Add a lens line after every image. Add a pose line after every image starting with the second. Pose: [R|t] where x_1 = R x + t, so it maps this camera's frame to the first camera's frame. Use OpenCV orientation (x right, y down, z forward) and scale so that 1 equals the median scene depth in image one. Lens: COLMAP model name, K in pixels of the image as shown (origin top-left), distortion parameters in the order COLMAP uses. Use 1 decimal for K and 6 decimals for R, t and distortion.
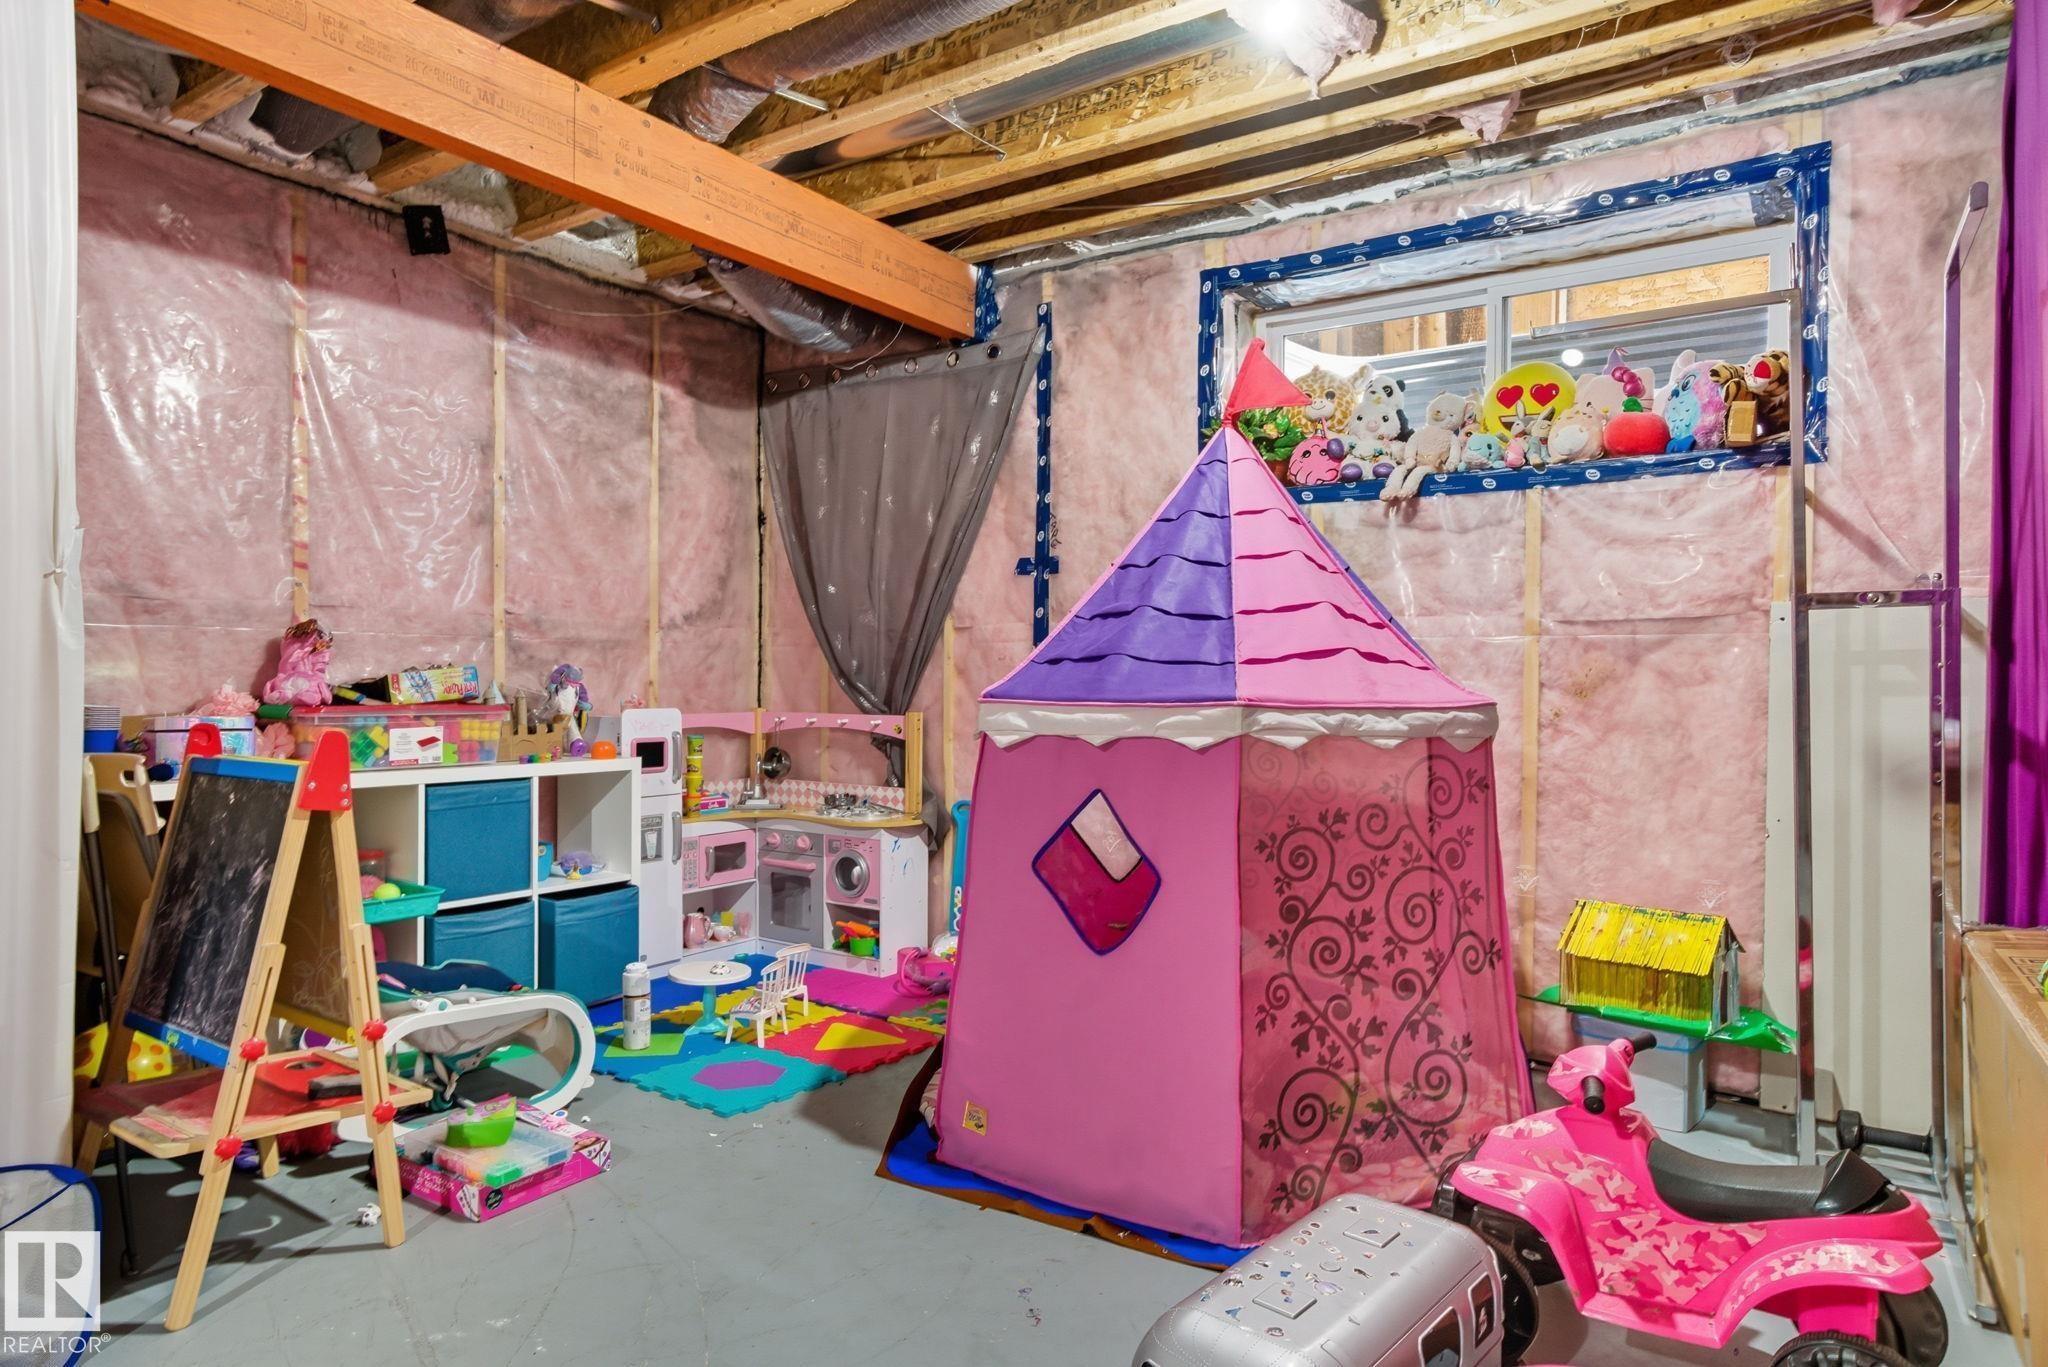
lens RADIAL K [[1242.3, 0, 1024.0], [0, 1242.3, 683.5], [0, 0, 1]] dist [-0.004179, -0.000705]
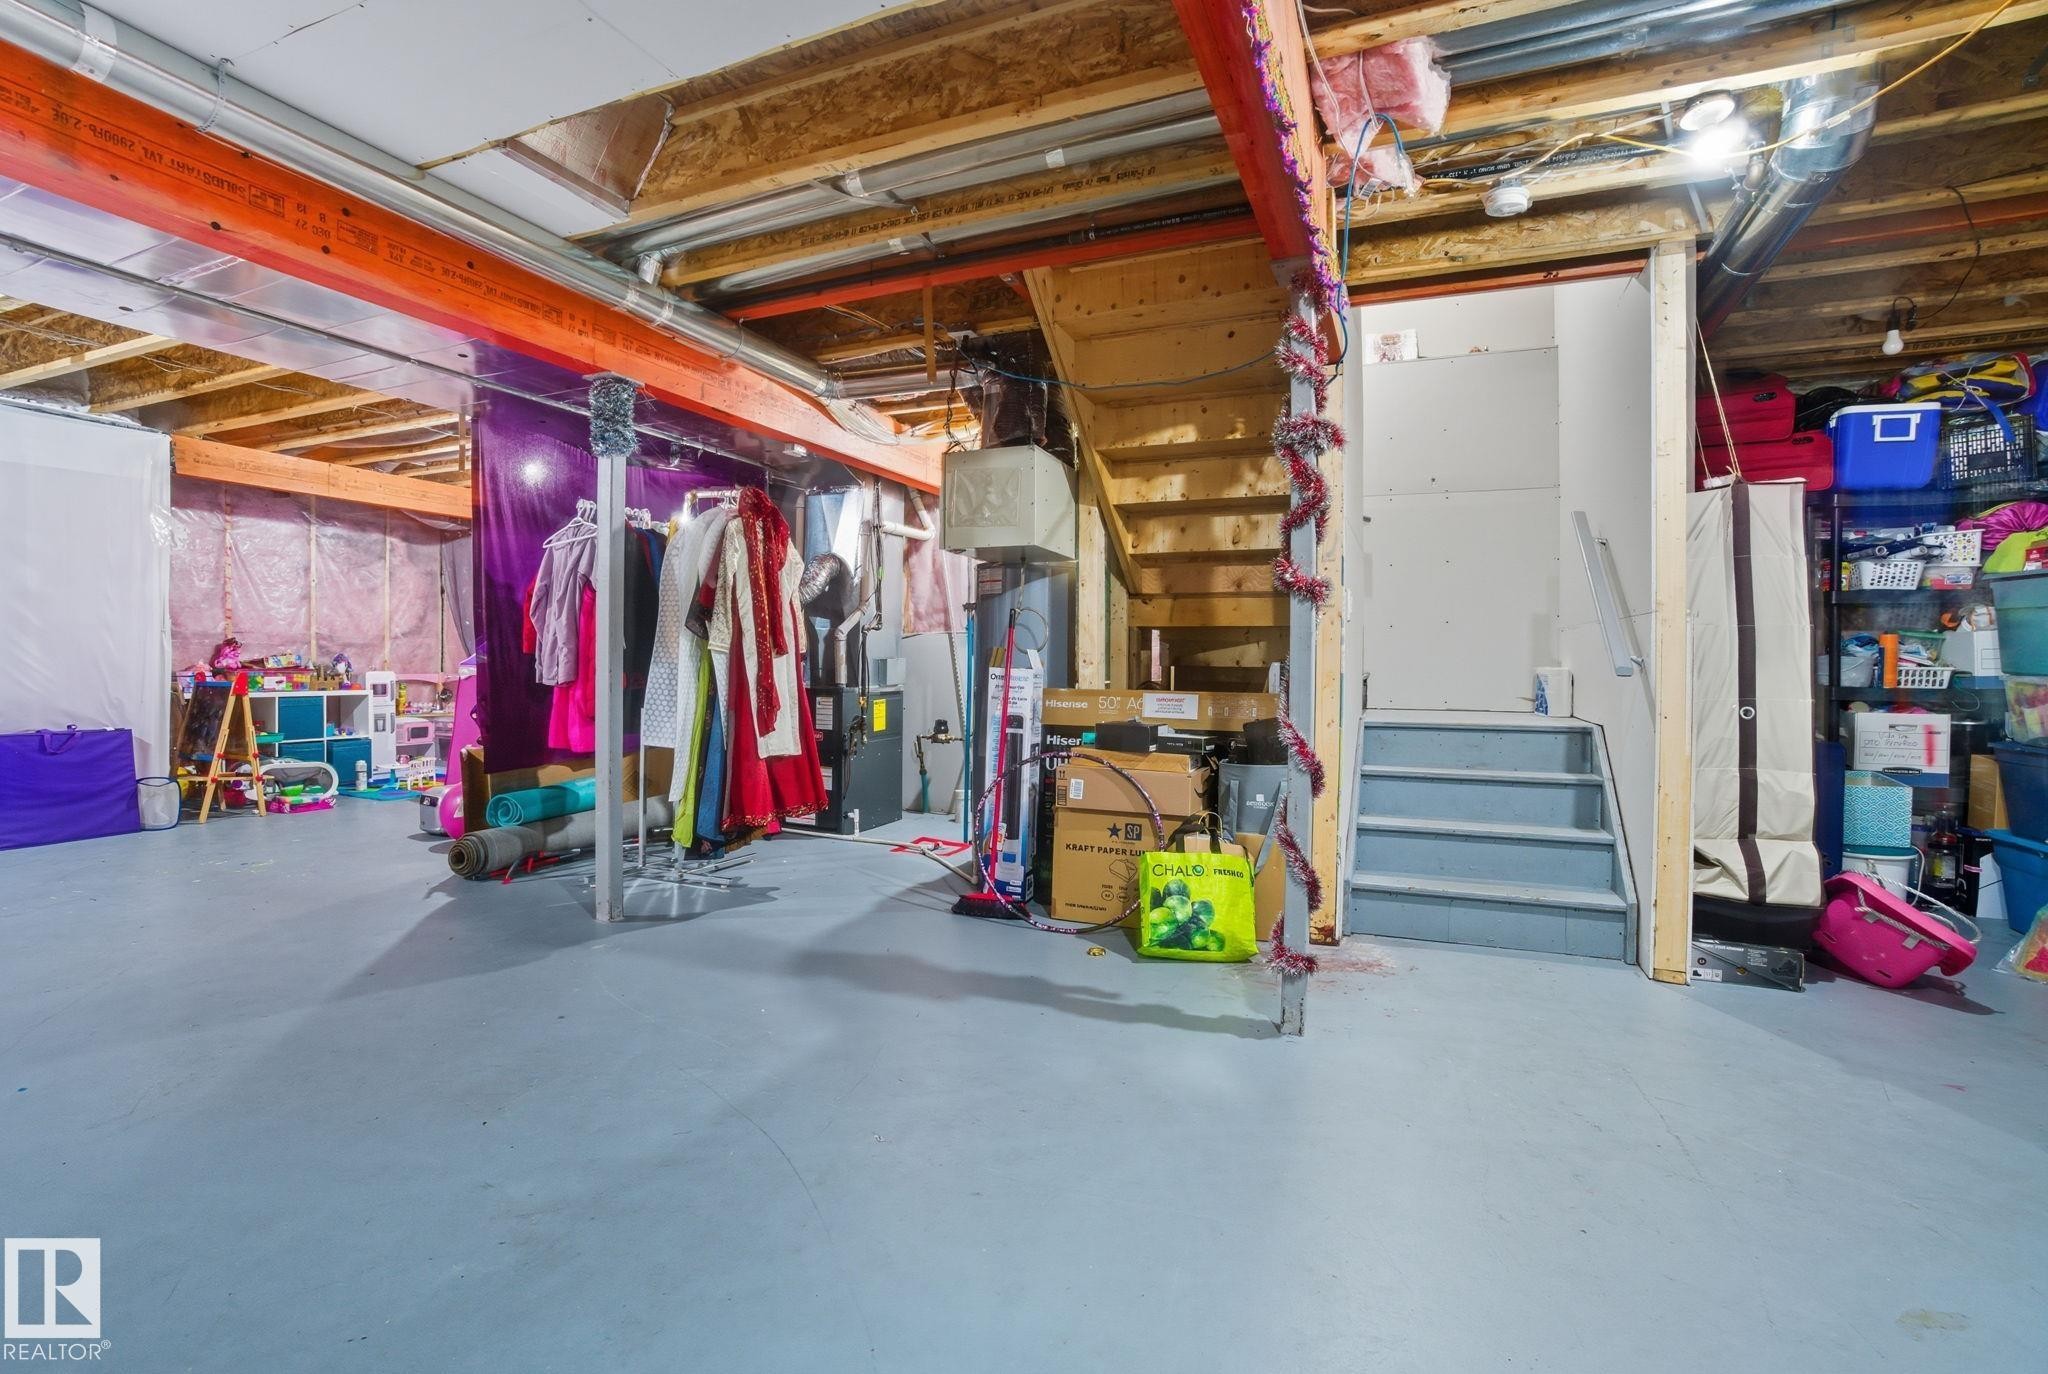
lens RADIAL K [[930.8, 0, 1026.2], [0, 930.8, 674.8], [0, 0, 1]] dist [-0.041660, 0.000726]
pose [[0.978334, -0.003047, 0.207012, 0.625027], [0.001356, 0.999965, 0.008311, 0.014215], [-0.207030, -0.007851, 0.978303, -1.126710]]
